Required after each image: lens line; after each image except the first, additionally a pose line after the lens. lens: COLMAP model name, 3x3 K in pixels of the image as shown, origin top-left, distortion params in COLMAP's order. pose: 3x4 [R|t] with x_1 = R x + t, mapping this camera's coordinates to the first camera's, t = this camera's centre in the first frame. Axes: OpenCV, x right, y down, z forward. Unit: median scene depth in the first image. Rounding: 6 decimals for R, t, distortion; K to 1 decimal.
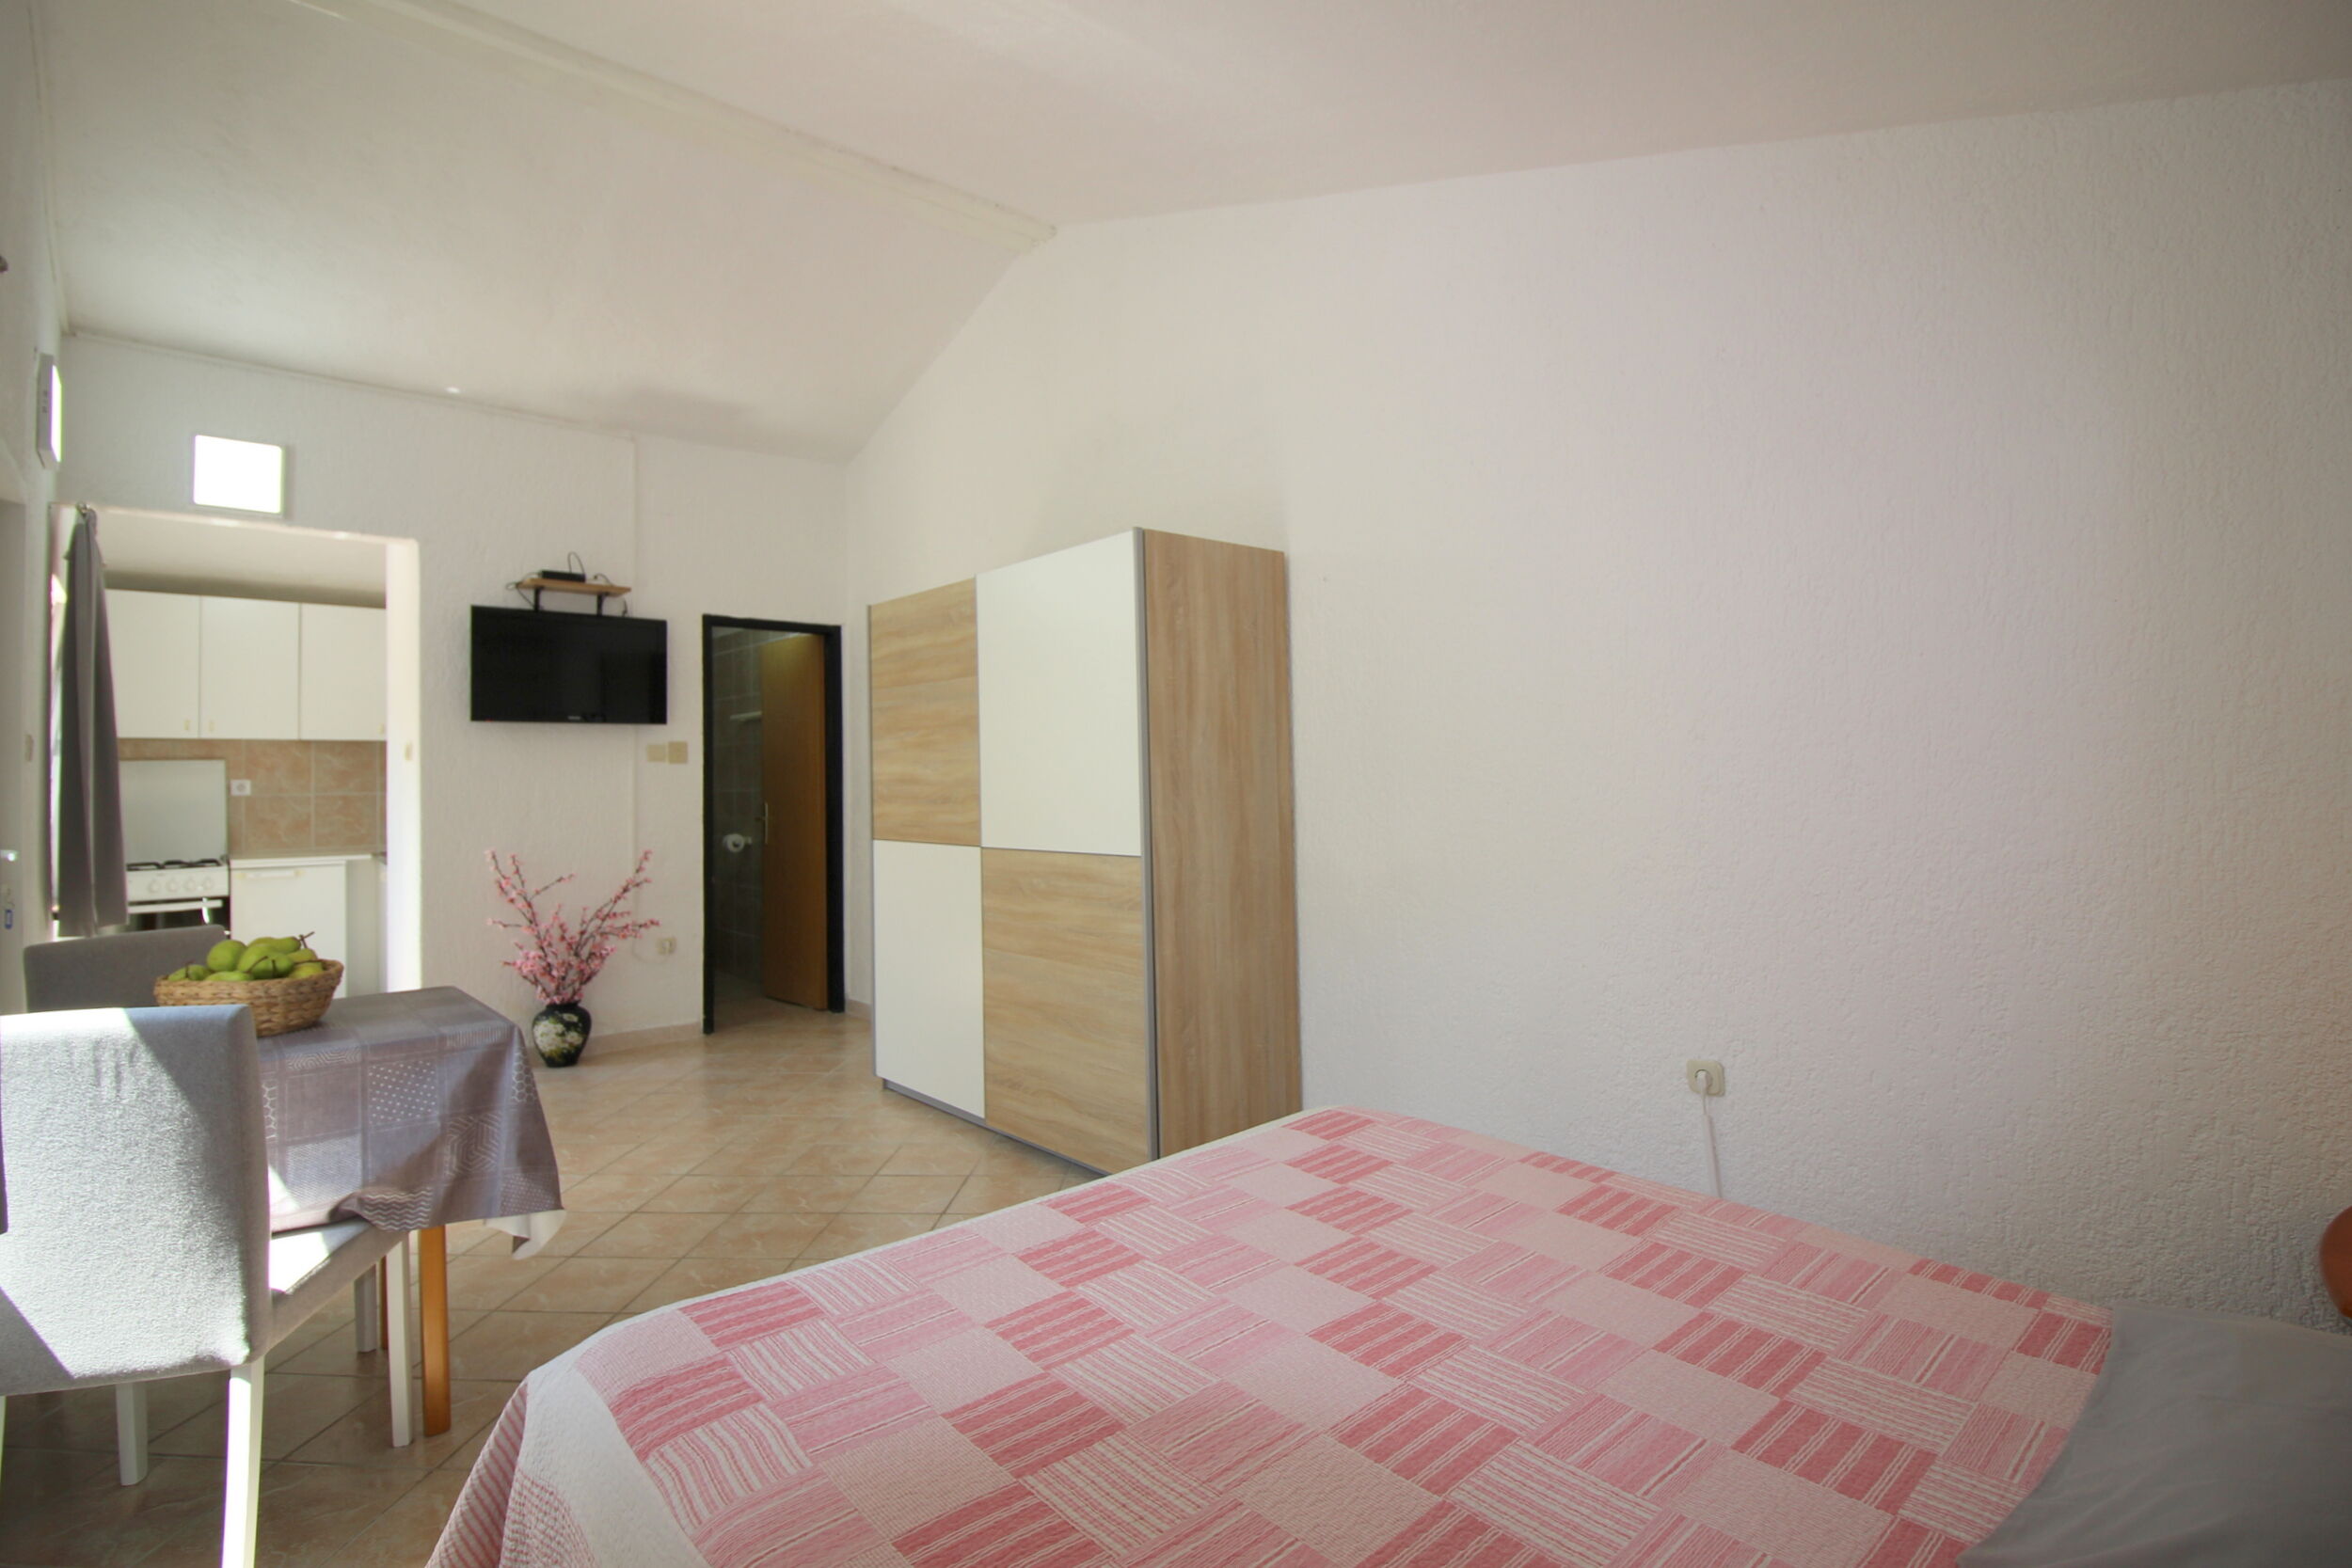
lens RADIAL K [[1114.0, 0, 1189.3], [0, 1114.0, 760.3], [0, 0, 1]] dist [-0.000605, -0.013194]
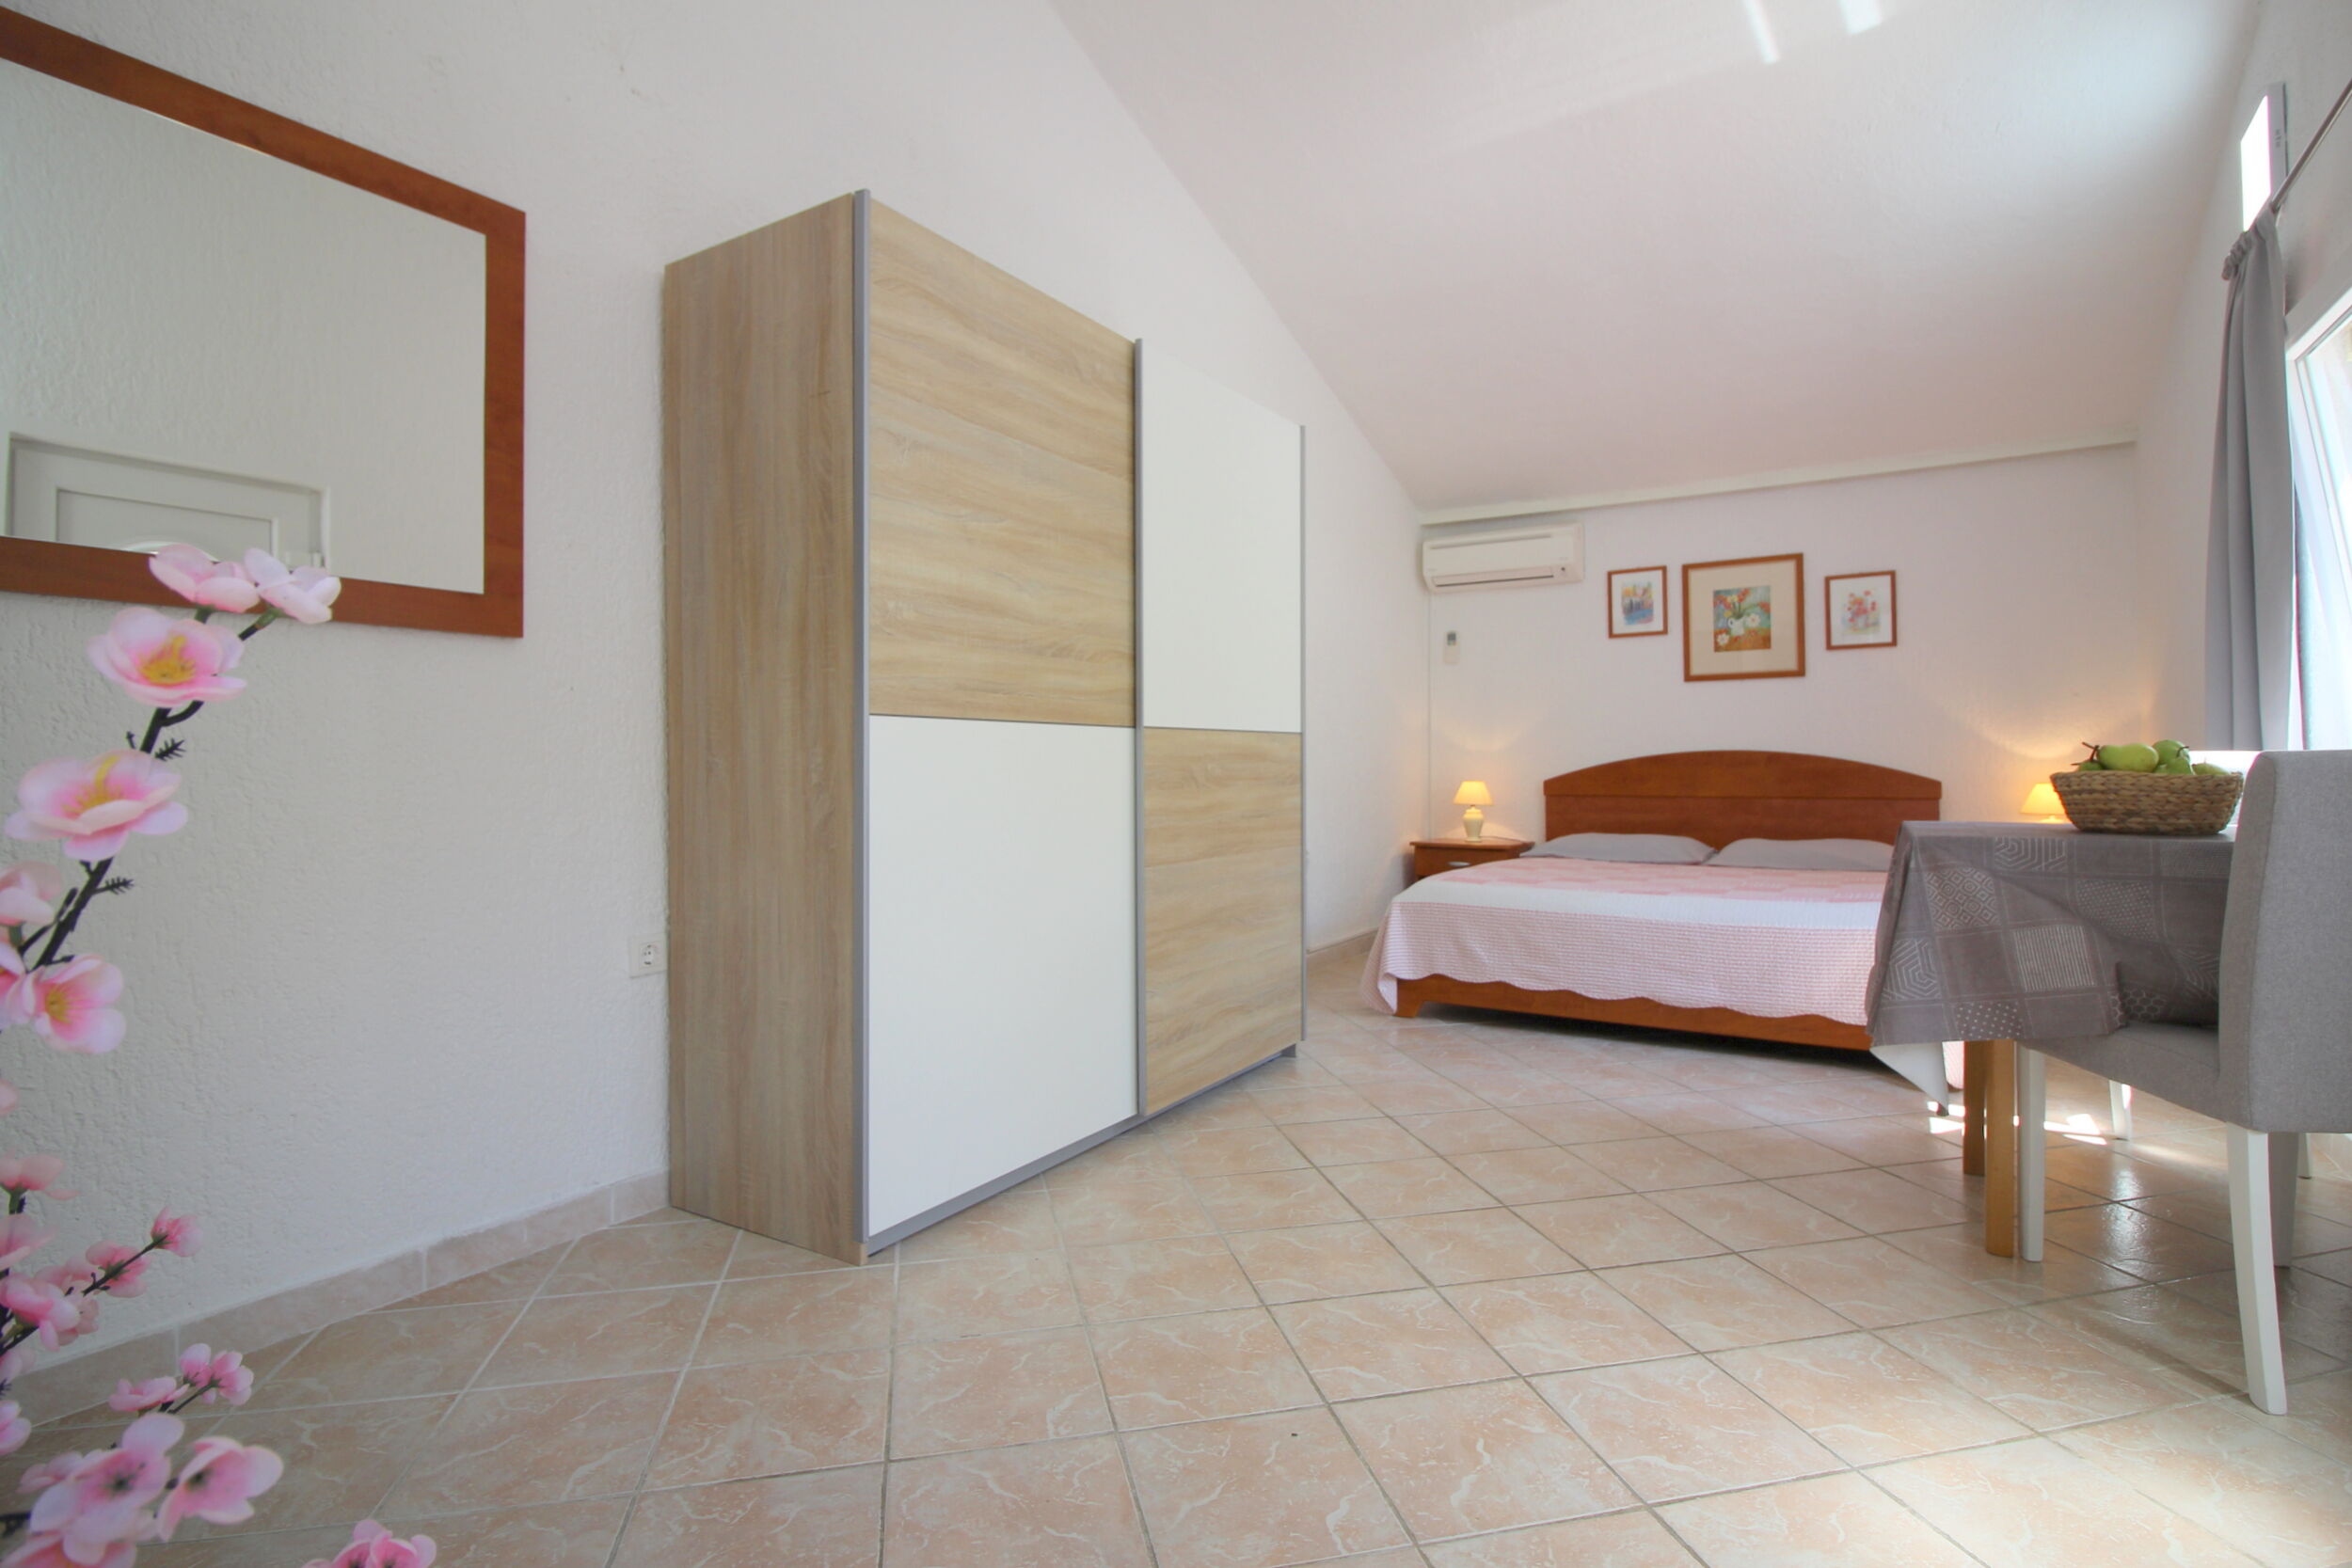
lens RADIAL K [[1142.0, 0, 1172.1], [0, 1142.0, 759.6], [0, 0, 1]] dist [-0.000080, -0.013580]
pose [[-0.268000, 0.022938, 0.963146, -0.742935], [-0.006678, 0.999648, -0.025666, 0.098175], [-0.963396, -0.013310, -0.267753, 0.982519]]
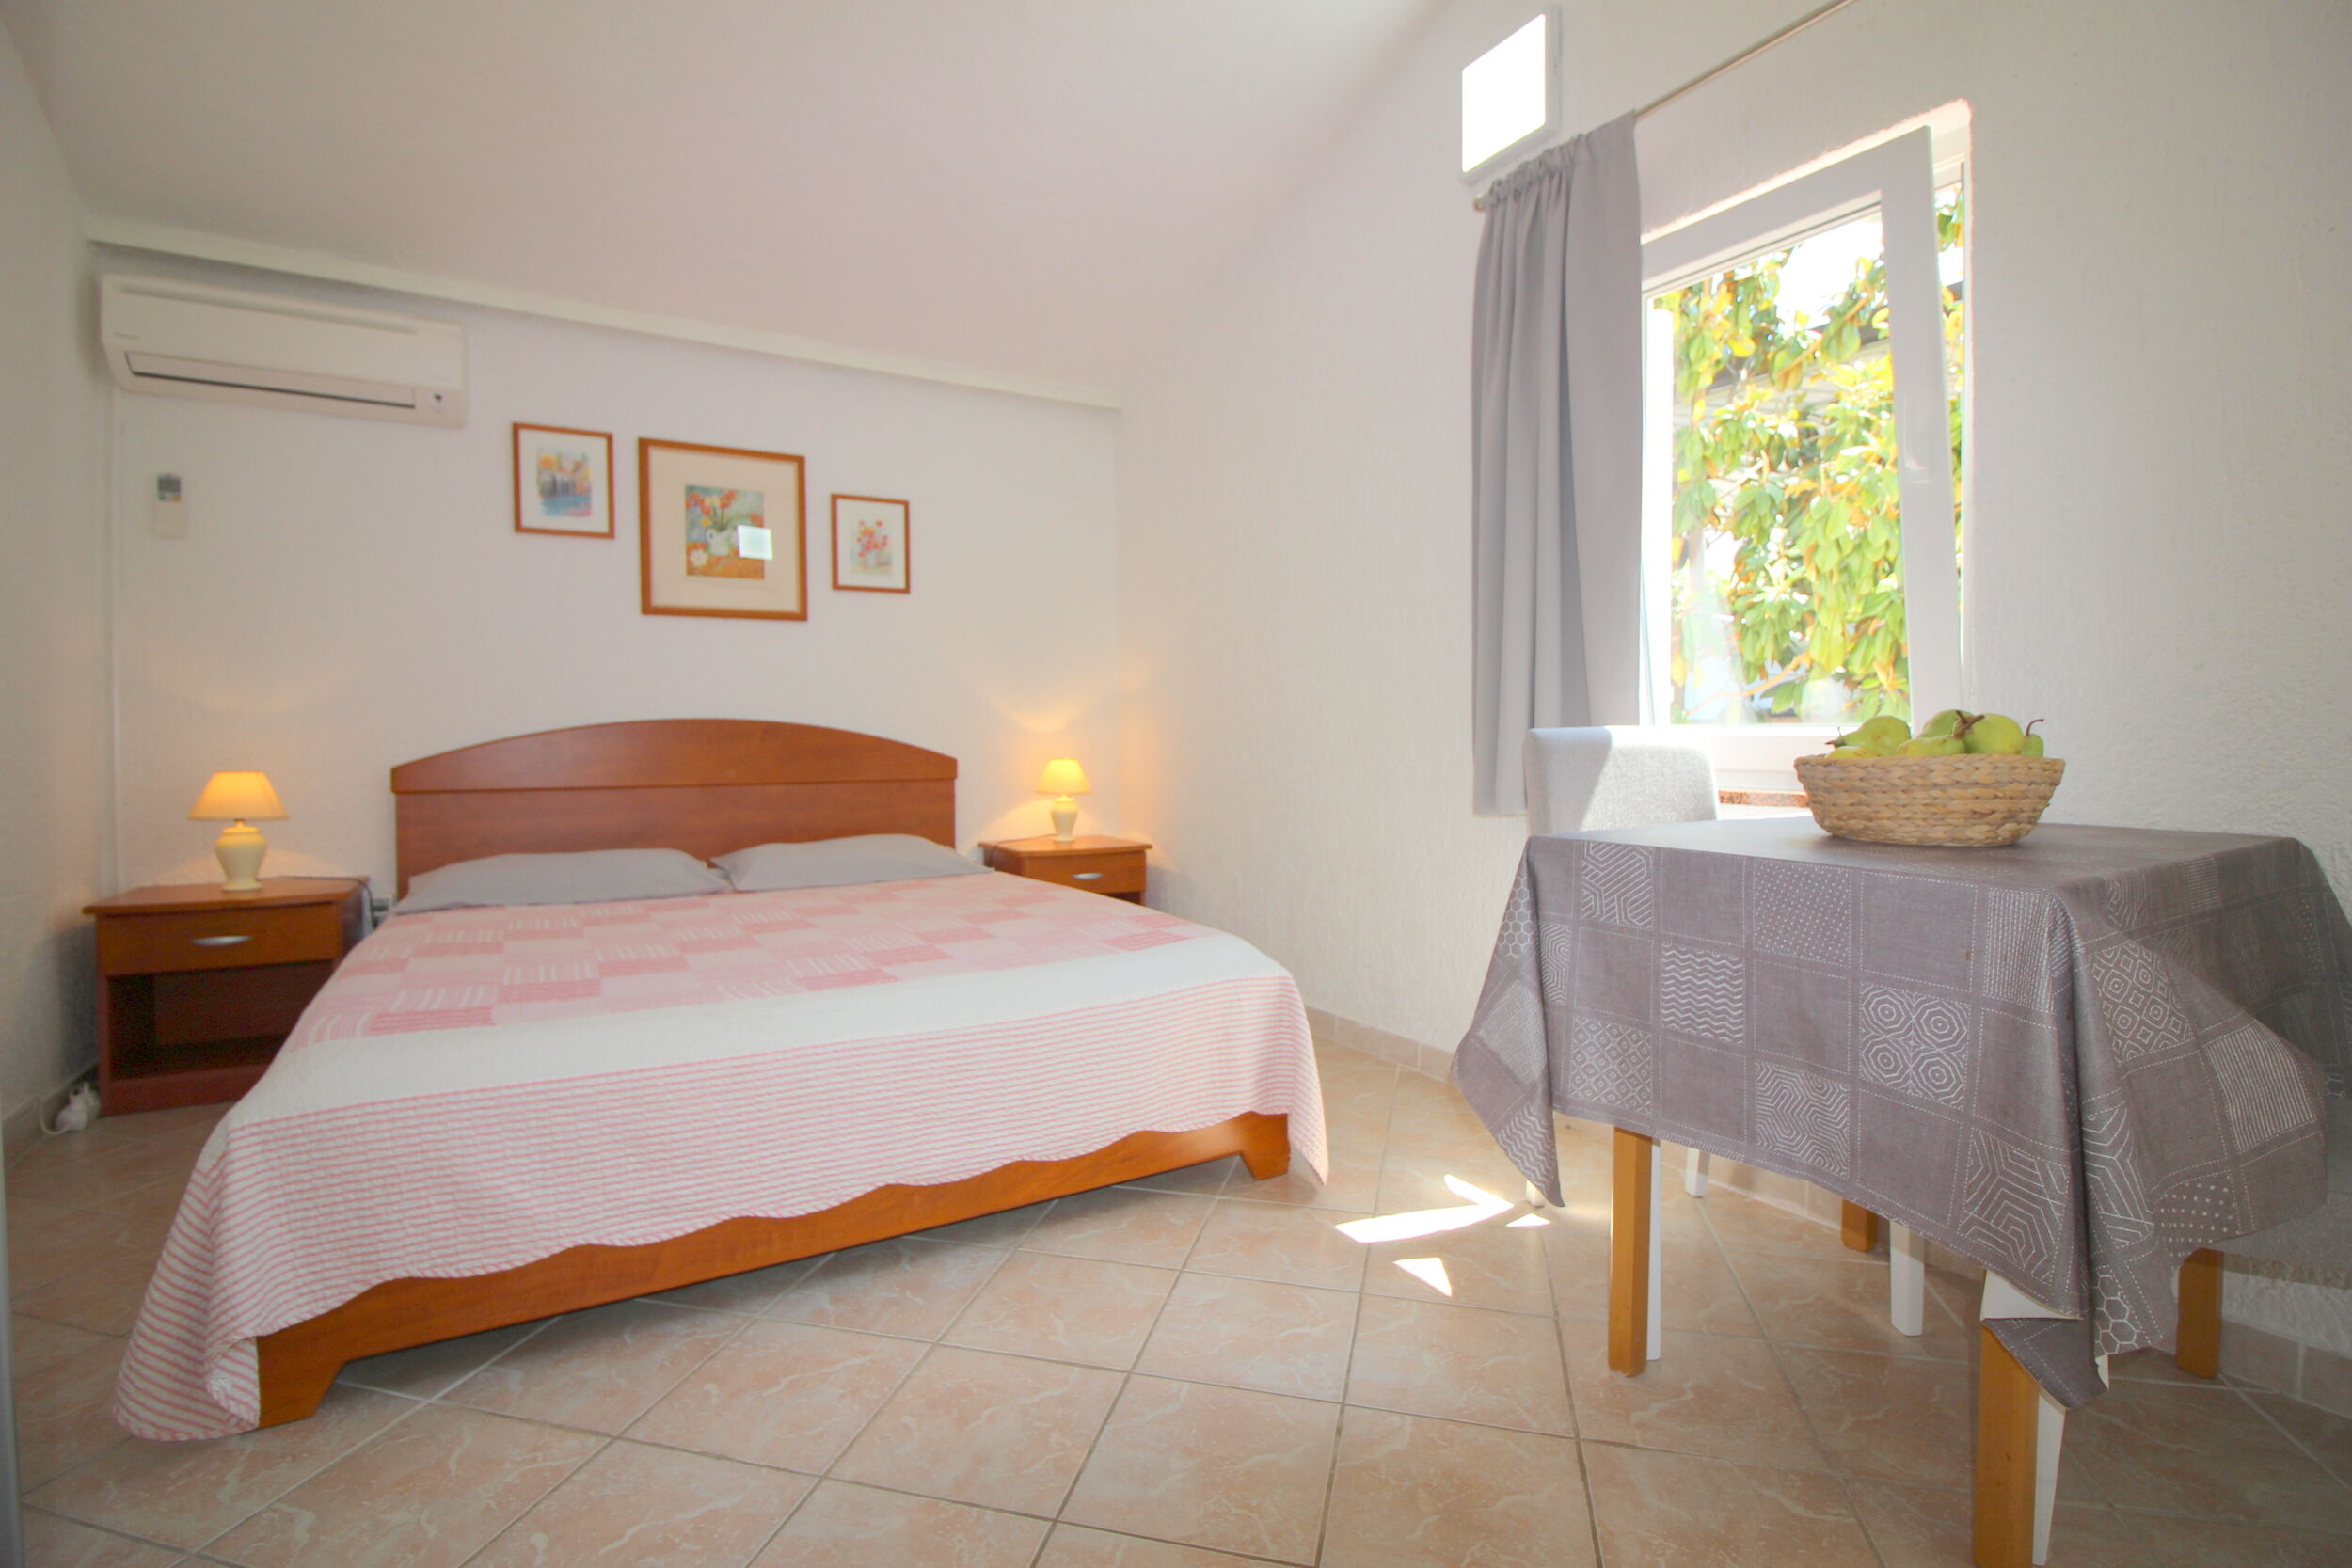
lens RADIAL K [[1066.0, 0, 1168.8], [0, 1066.0, 769.0], [0, 0, 1]] dist [-0.003140, -0.011398]
pose [[-0.982643, 0.013270, 0.185033, -0.239017], [0.016311, 0.999756, 0.014921, 0.085311], [-0.184790, 0.017680, -0.982619, 0.812823]]
